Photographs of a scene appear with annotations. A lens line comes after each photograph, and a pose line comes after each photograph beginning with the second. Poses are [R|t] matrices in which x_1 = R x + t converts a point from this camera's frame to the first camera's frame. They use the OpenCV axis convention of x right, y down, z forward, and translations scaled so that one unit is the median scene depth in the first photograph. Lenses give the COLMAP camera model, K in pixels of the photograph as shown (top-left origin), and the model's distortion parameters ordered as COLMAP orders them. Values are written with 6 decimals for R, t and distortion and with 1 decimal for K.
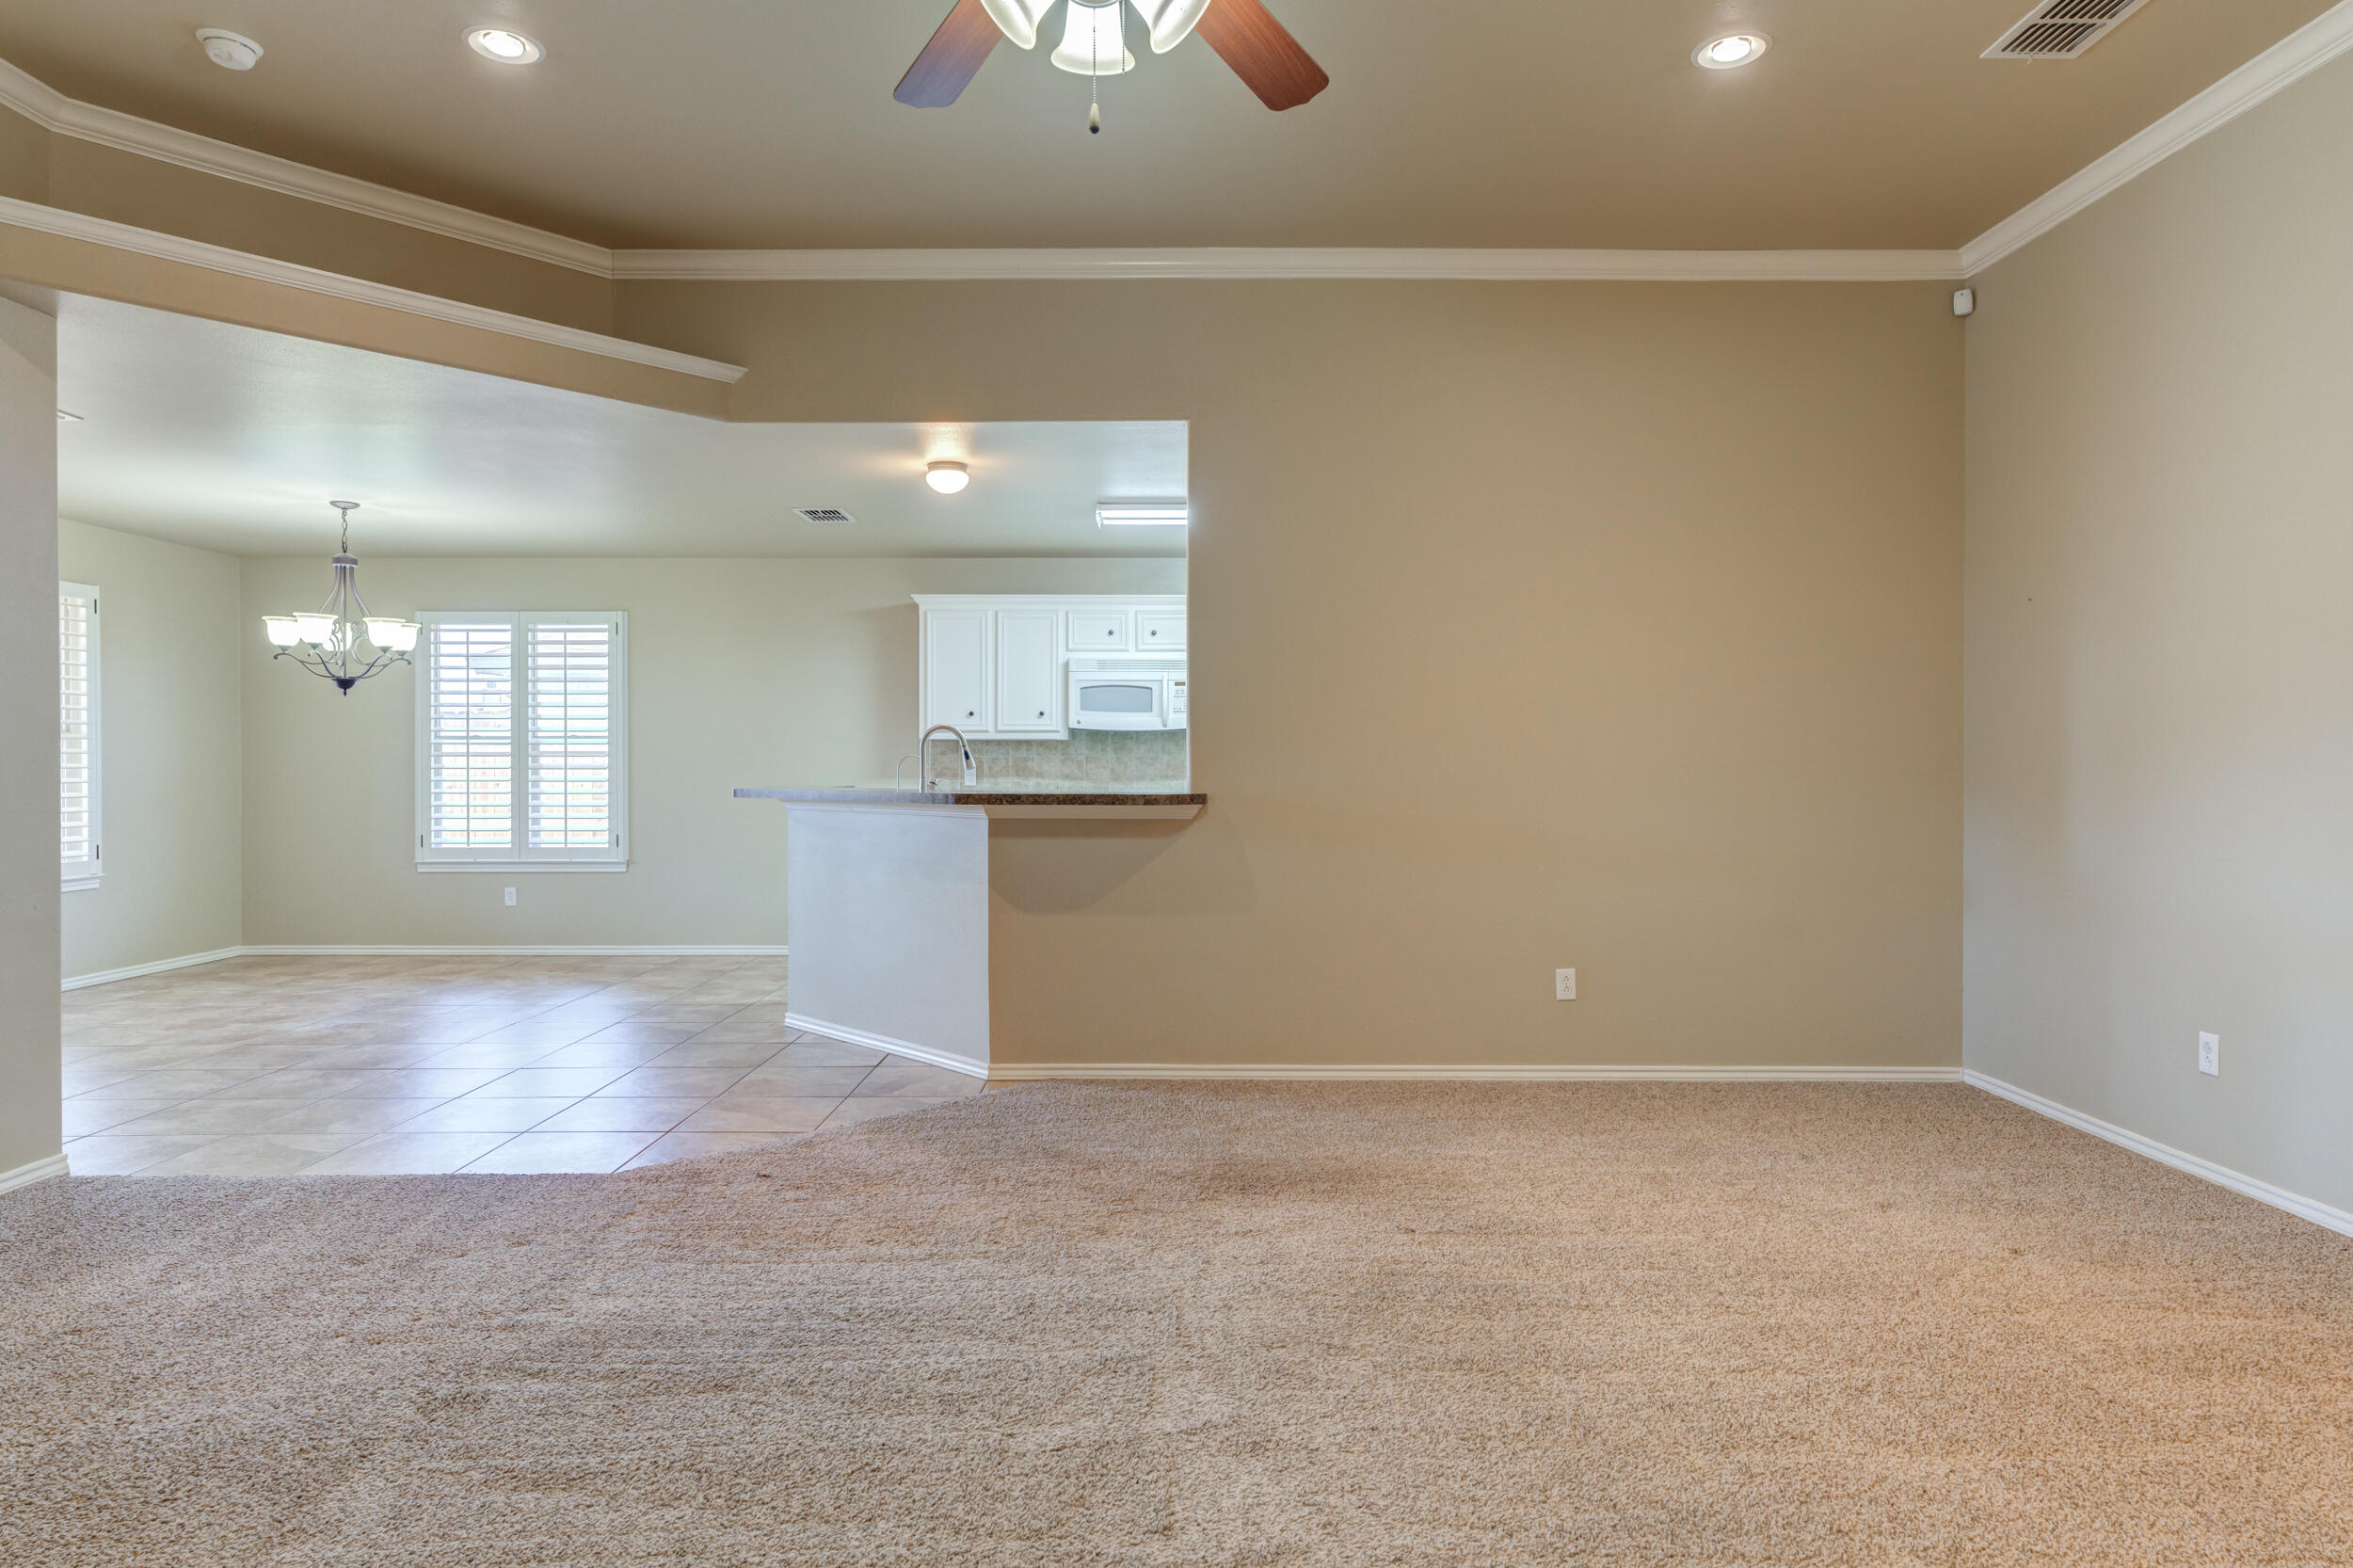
lens RADIAL K [[1357.0, 0, 1174.0], [0, 1357.0, 771.6], [0, 0, 1]] dist [-0.002087, 0.012386]
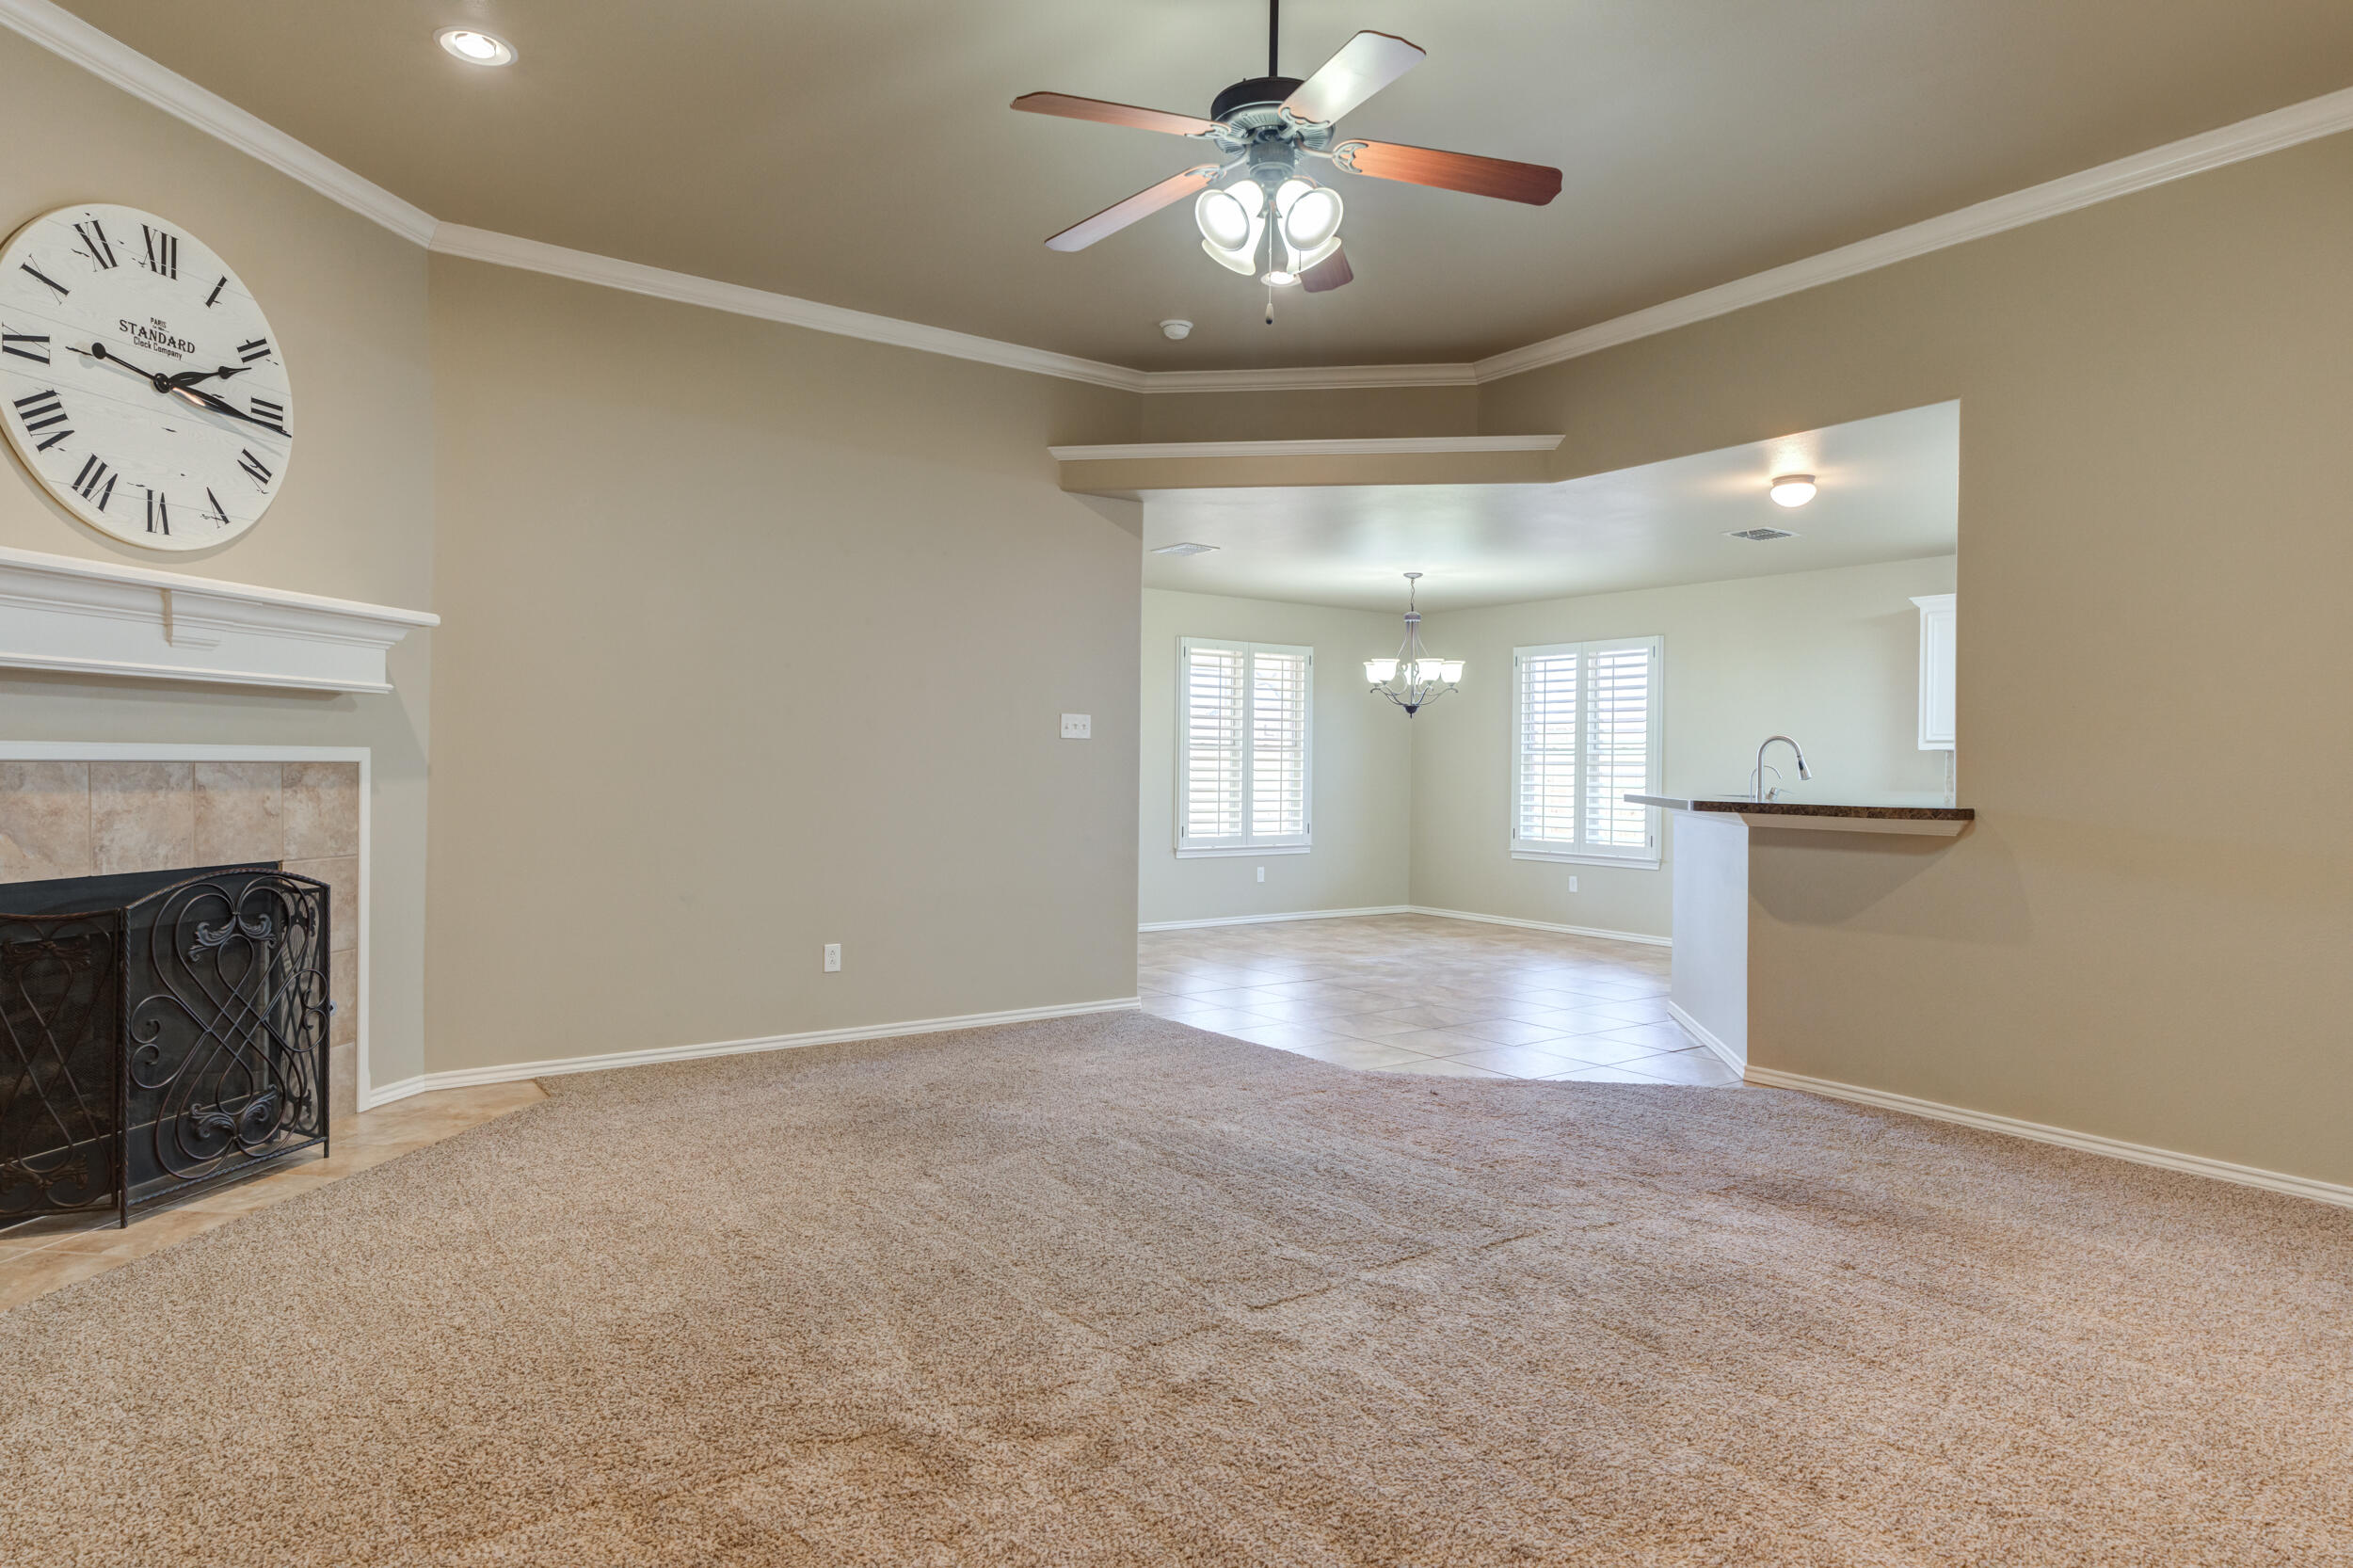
lens RADIAL K [[1367.4, 0, 1174.7], [0, 1367.4, 772.8], [0, 0, 1]] dist [-0.005532, 0.019360]
pose [[0.584092, 0.010991, -0.811613, 0.343341], [-0.017478, 0.999847, 0.000962, 0.000310], [0.811499, 0.013624, 0.584195, 0.028442]]
